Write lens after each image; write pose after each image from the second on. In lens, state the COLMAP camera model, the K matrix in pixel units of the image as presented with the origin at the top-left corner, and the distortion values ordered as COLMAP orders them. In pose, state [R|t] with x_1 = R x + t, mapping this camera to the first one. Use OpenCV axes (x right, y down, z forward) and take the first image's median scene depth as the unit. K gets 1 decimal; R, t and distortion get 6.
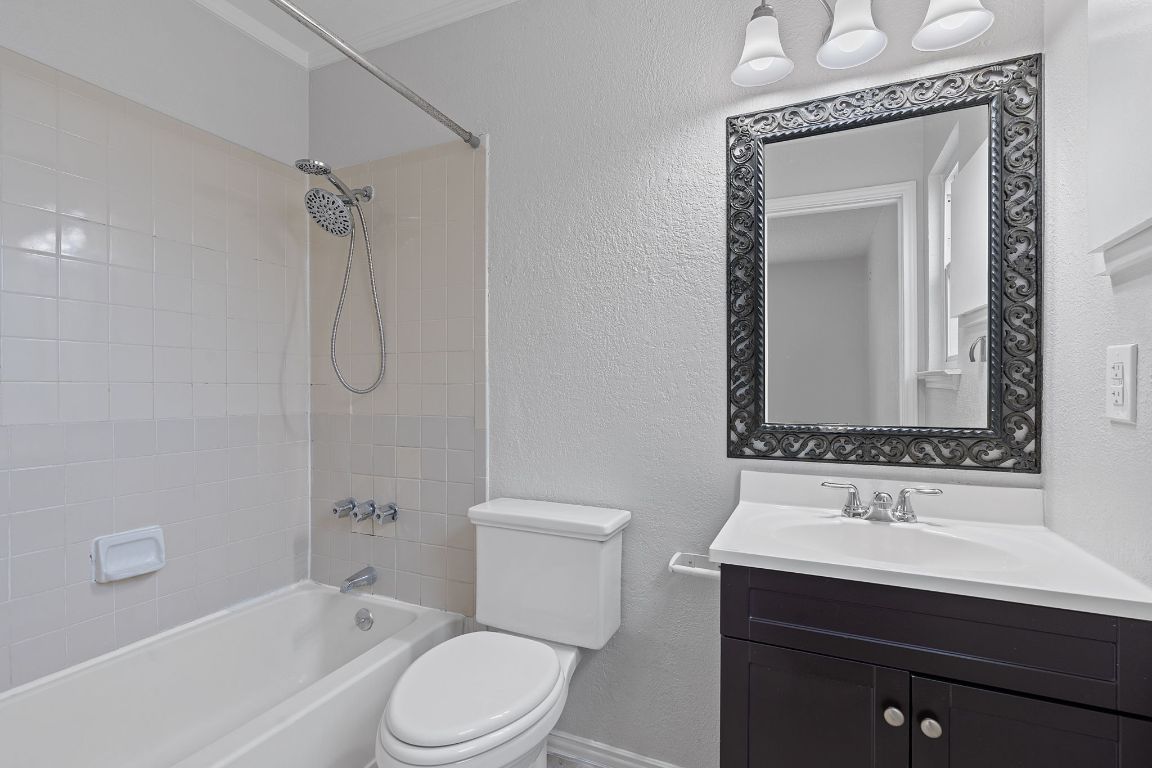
lens RADIAL K [[527.4, 0, 573.1], [0, 527.4, 389.3], [0, 0, 1]] dist [-0.000695, 0.000273]
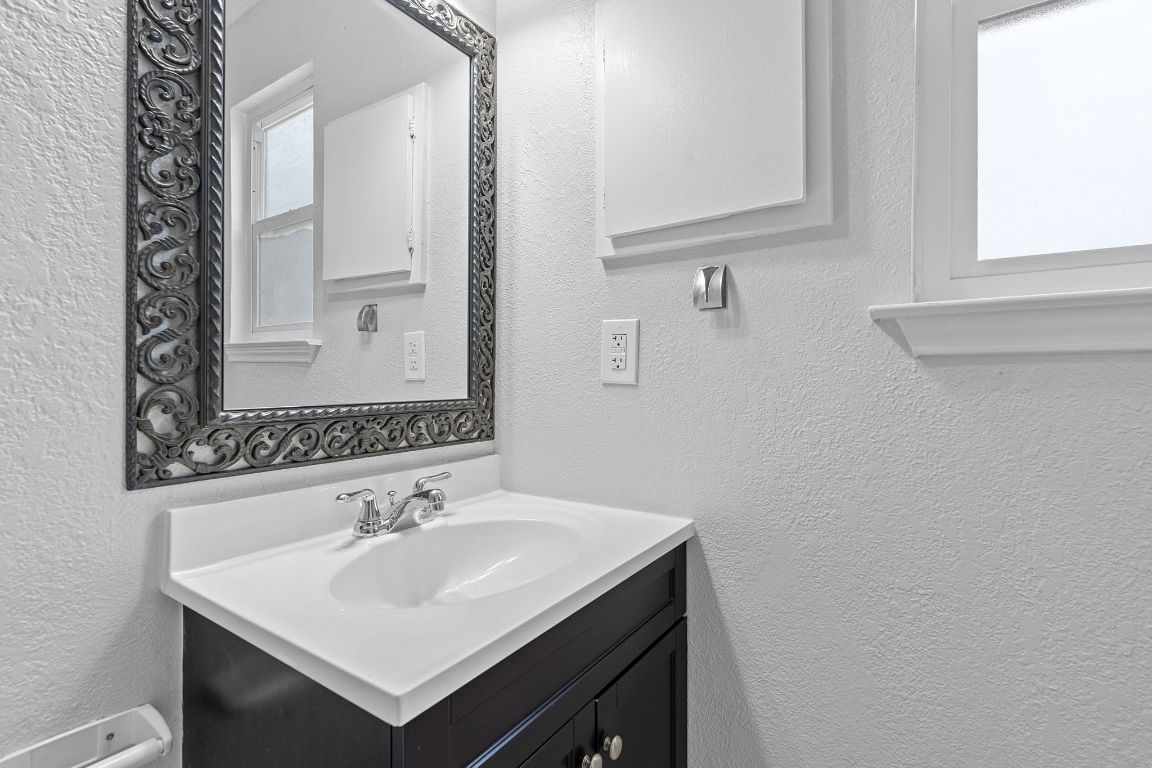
lens RADIAL K [[529.6, 0, 571.8], [0, 529.6, 376.9], [0, 0, 1]] dist [-0.003904, 0.000109]
pose [[0.174392, -0.000853, 0.984676, -0.101873], [-0.004019, 0.999991, 0.001578, 0.027688], [-0.984668, -0.004233, 0.174387, 0.553764]]
